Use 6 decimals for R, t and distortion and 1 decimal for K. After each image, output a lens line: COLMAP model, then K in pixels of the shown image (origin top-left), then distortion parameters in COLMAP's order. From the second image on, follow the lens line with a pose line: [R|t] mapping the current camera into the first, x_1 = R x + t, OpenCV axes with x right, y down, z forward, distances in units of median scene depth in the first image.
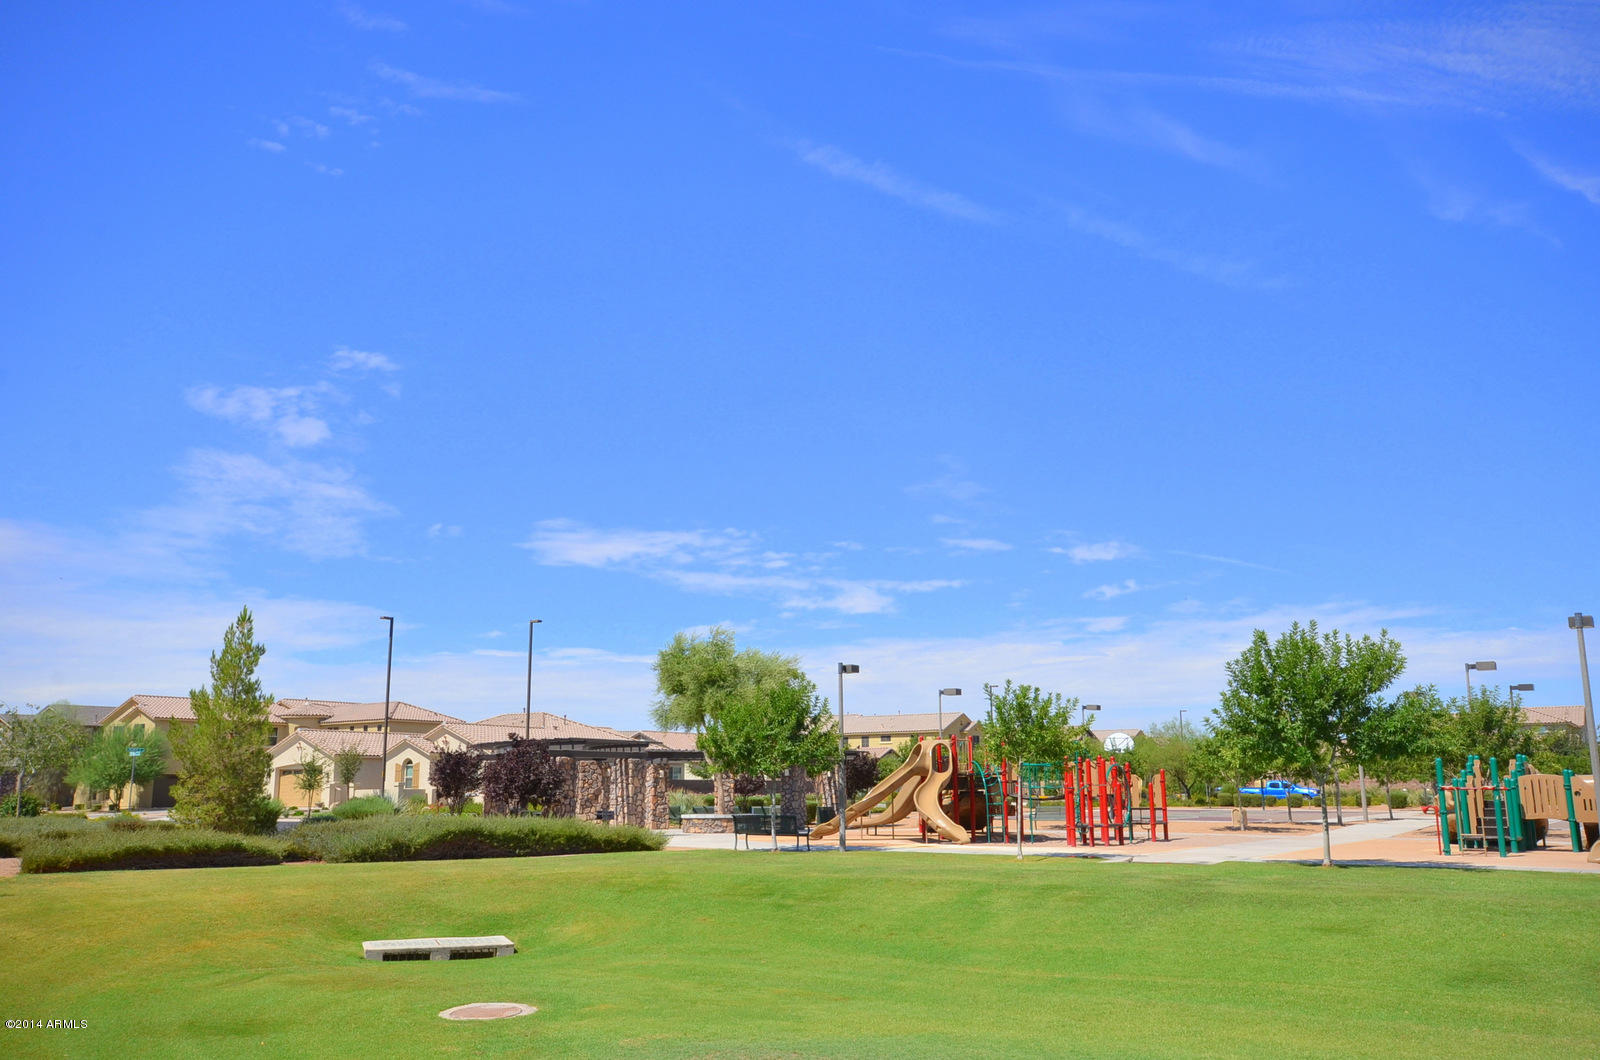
lens RADIAL K [[1328.5, 0, 800.5], [0, 1328.5, 526.3], [0, 0, 1]] dist [0.012119, 0.027148]
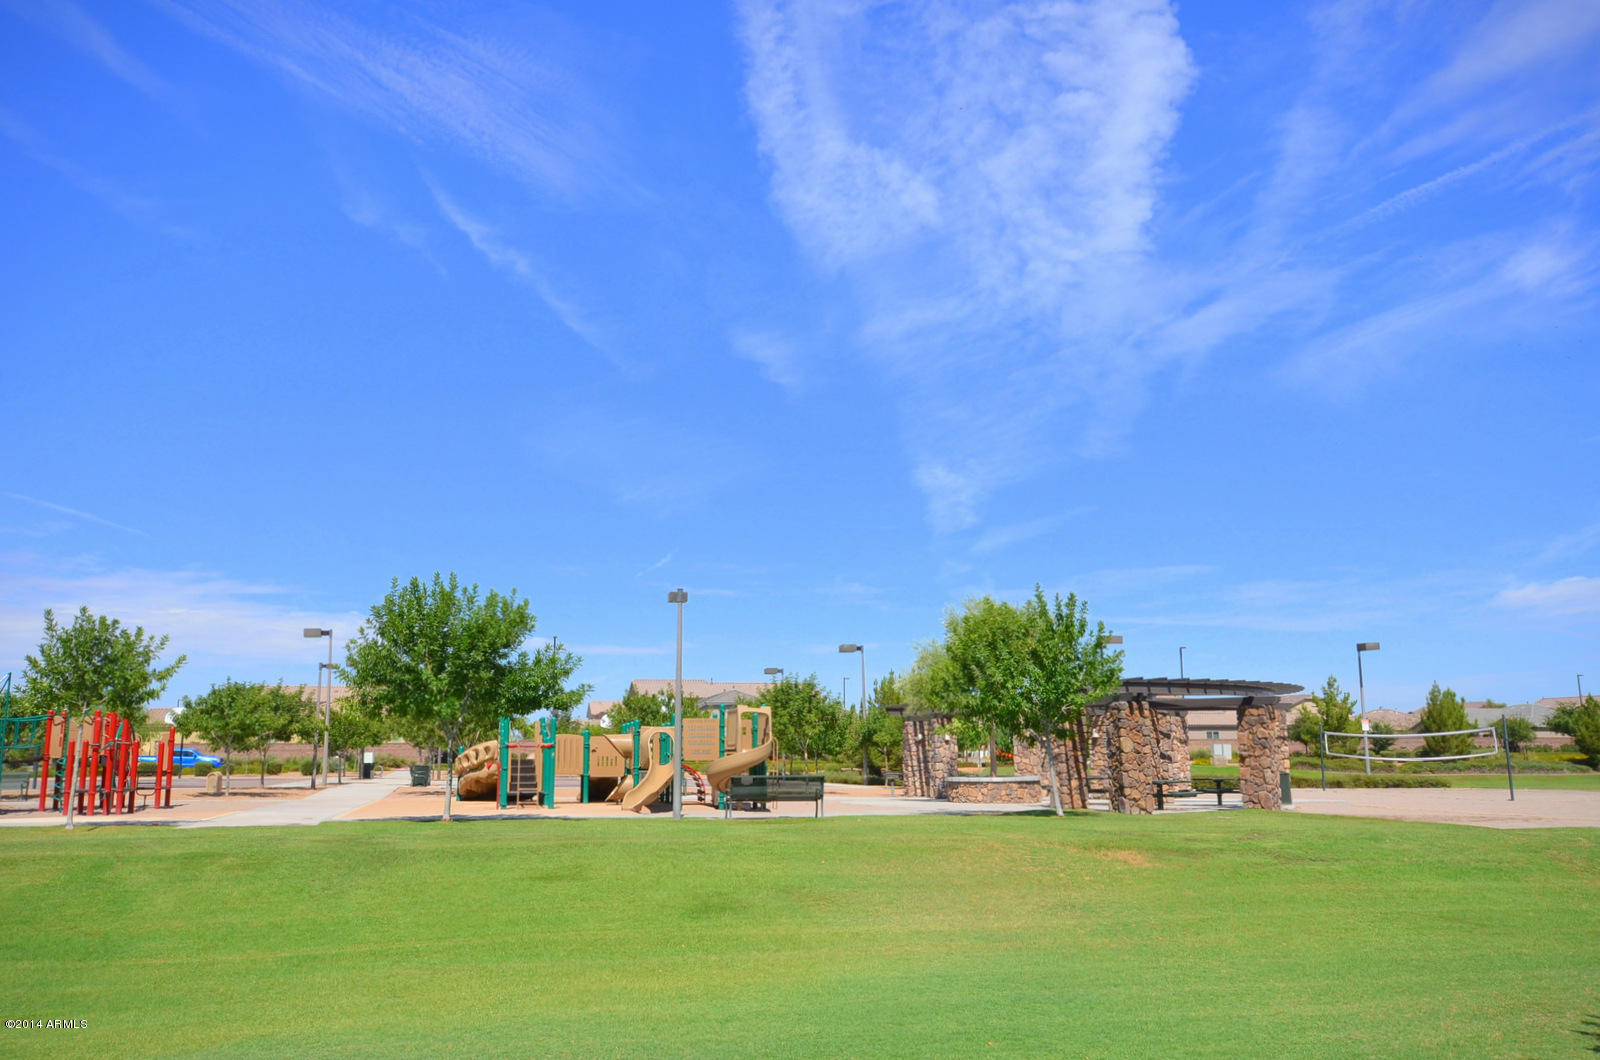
lens RADIAL K [[1328.5, 0, 795.0], [0, 1328.5, 530.9], [0, 0, 1]] dist [0.012119, 0.027148]
pose [[0.664592, 0.131496, 0.735545, -0.148514], [-0.146357, 0.988234, -0.044430, 0.041108], [-0.732732, -0.078124, 0.676018, 0.137972]]
